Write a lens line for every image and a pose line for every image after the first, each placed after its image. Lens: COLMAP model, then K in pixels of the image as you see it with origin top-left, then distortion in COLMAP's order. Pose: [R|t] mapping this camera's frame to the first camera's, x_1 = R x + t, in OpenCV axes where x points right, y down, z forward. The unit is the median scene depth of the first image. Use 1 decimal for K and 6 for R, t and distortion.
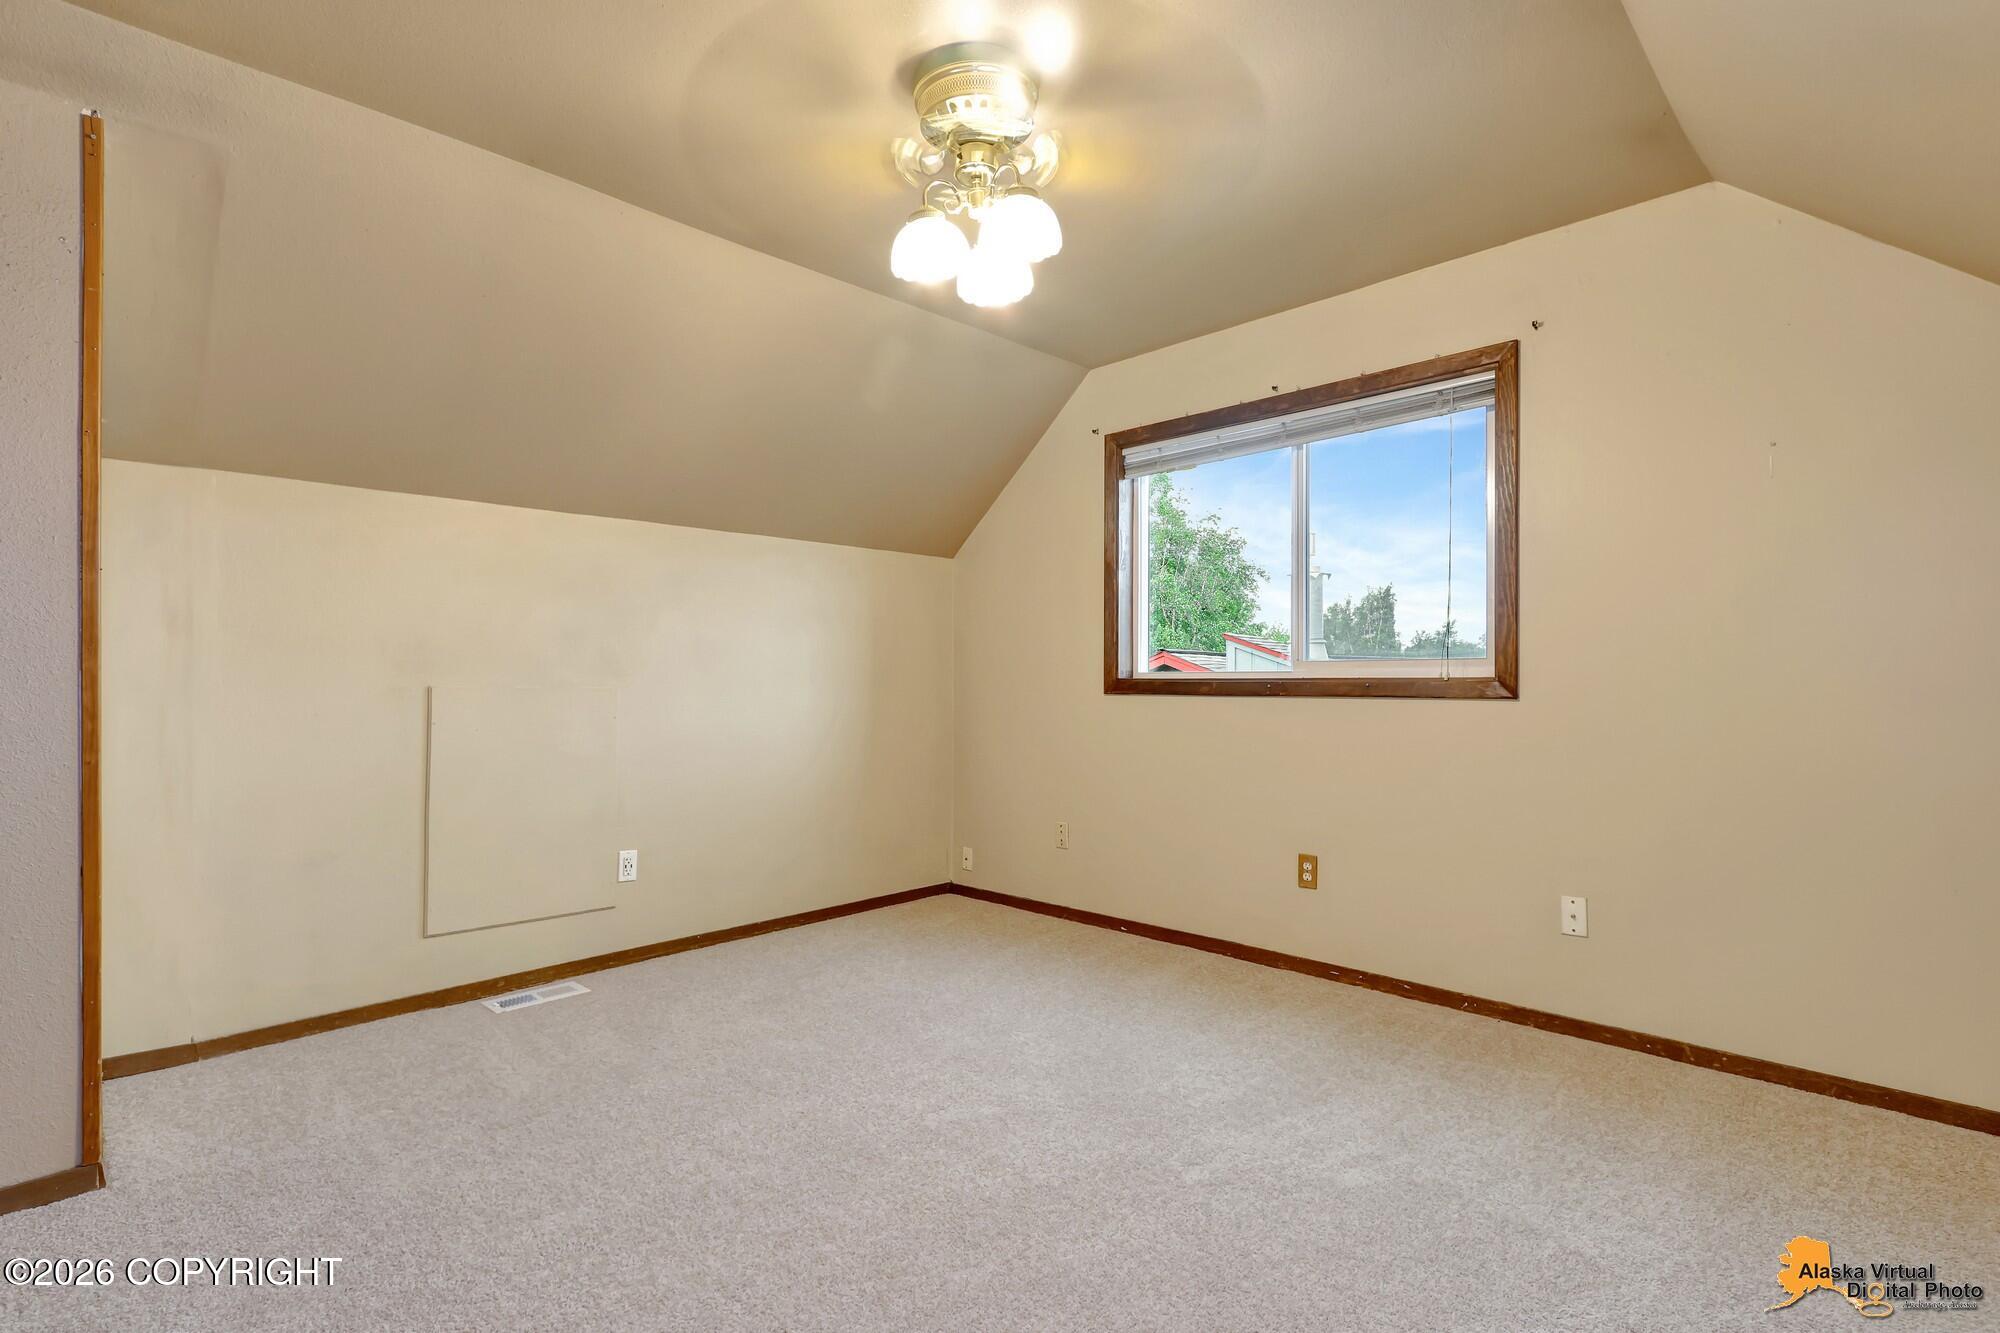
lens RADIAL K [[944.2, 0, 989.1], [0, 944.2, 664.4], [0, 0, 1]] dist [0.004268, -0.000032]
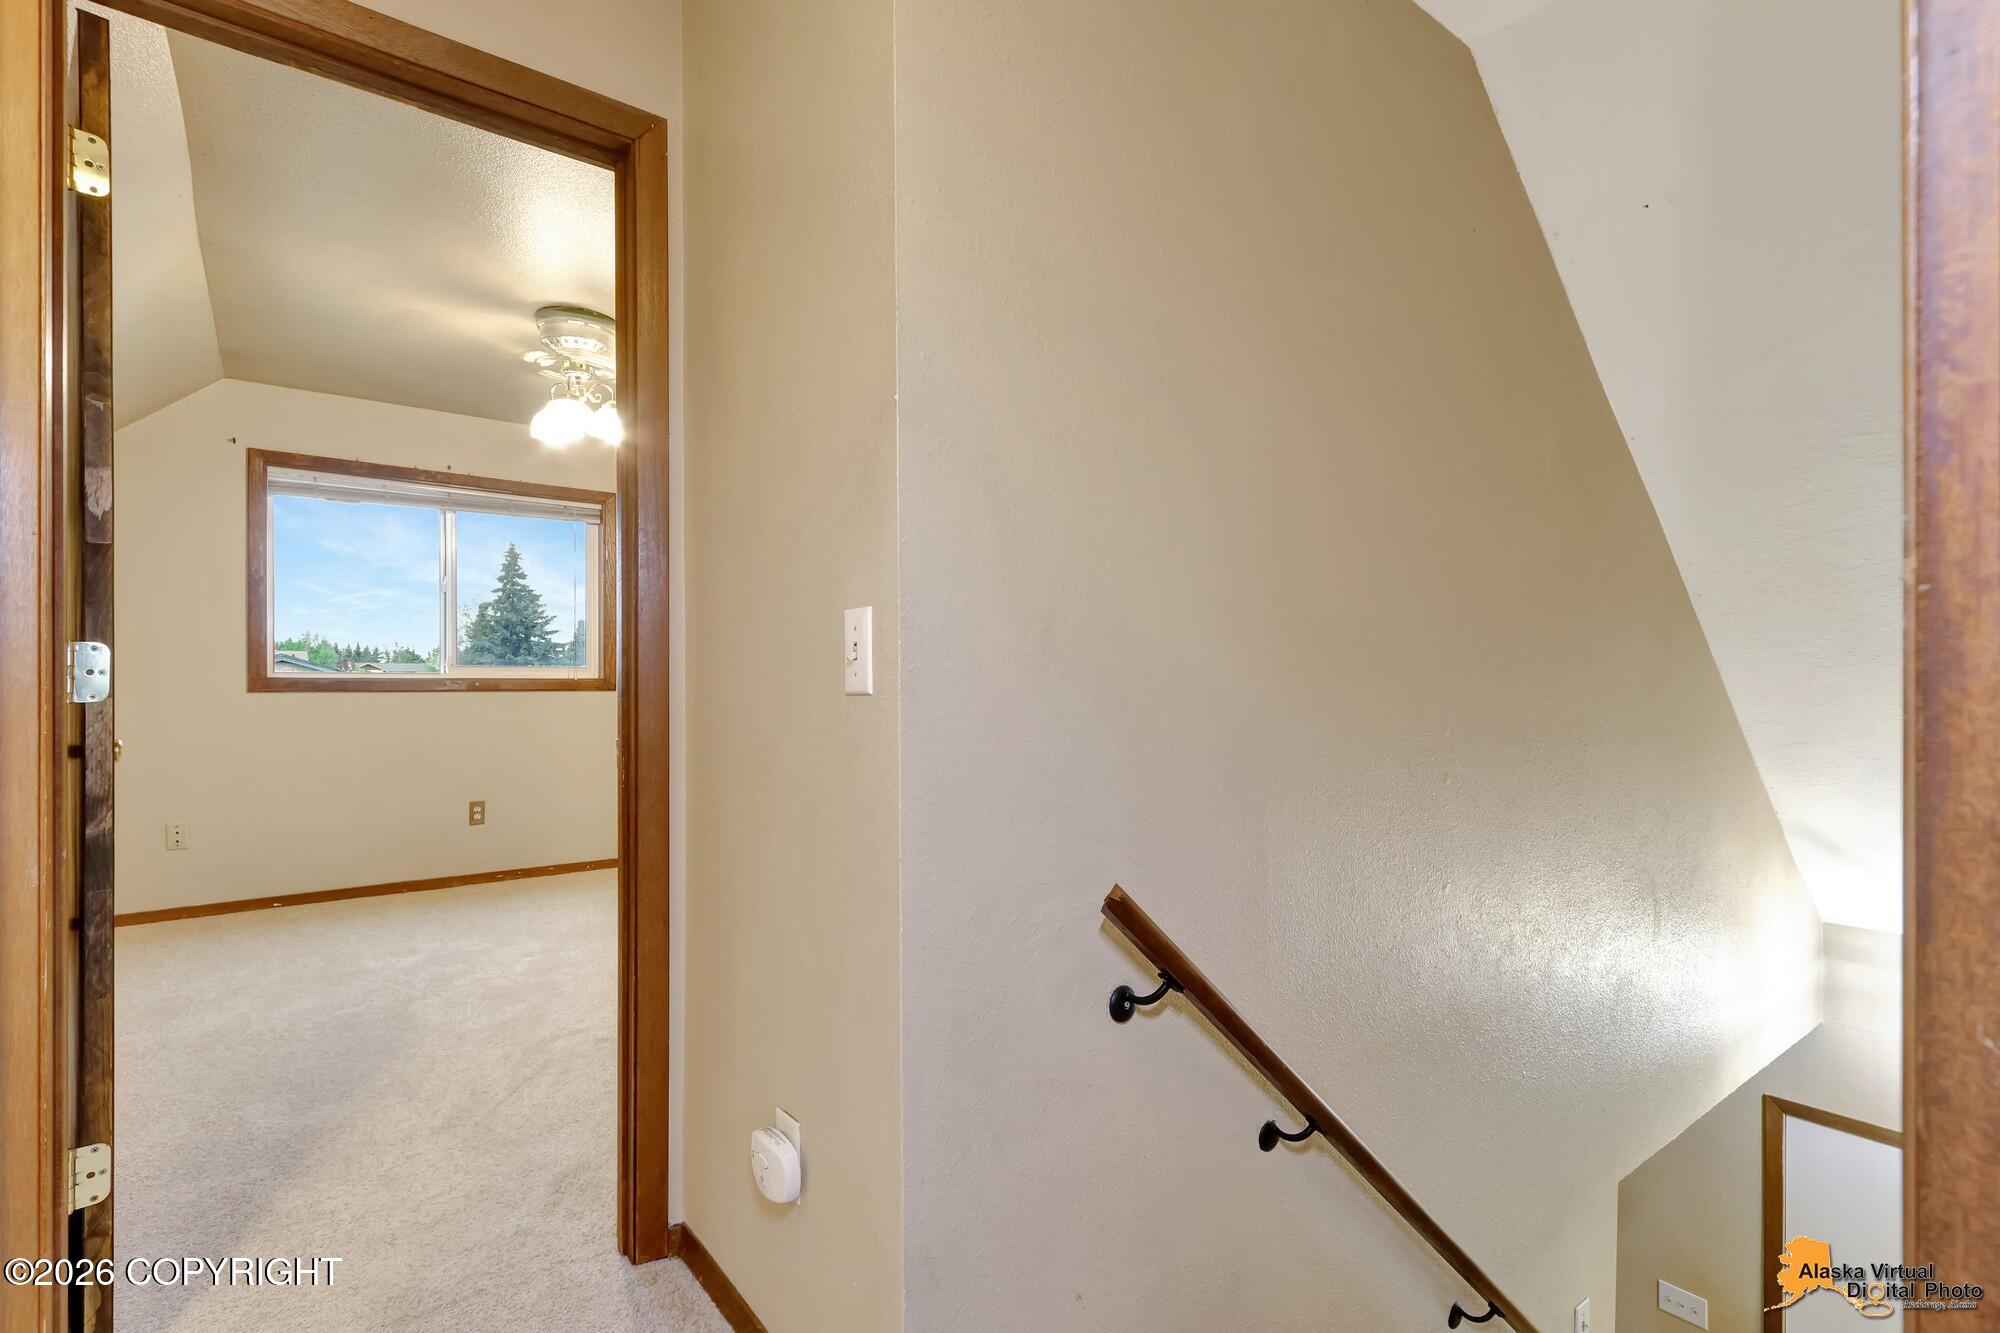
lens RADIAL K [[932.3, 0, 1012.6], [0, 932.3, 680.0], [0, 0, 1]] dist [0.003944, 0.000186]
pose [[0.106781, 0.004067, 0.994274, -0.989729], [-0.019398, 0.999810, -0.002007, 0.003343], [-0.994093, -0.019073, 0.106840, 0.038804]]
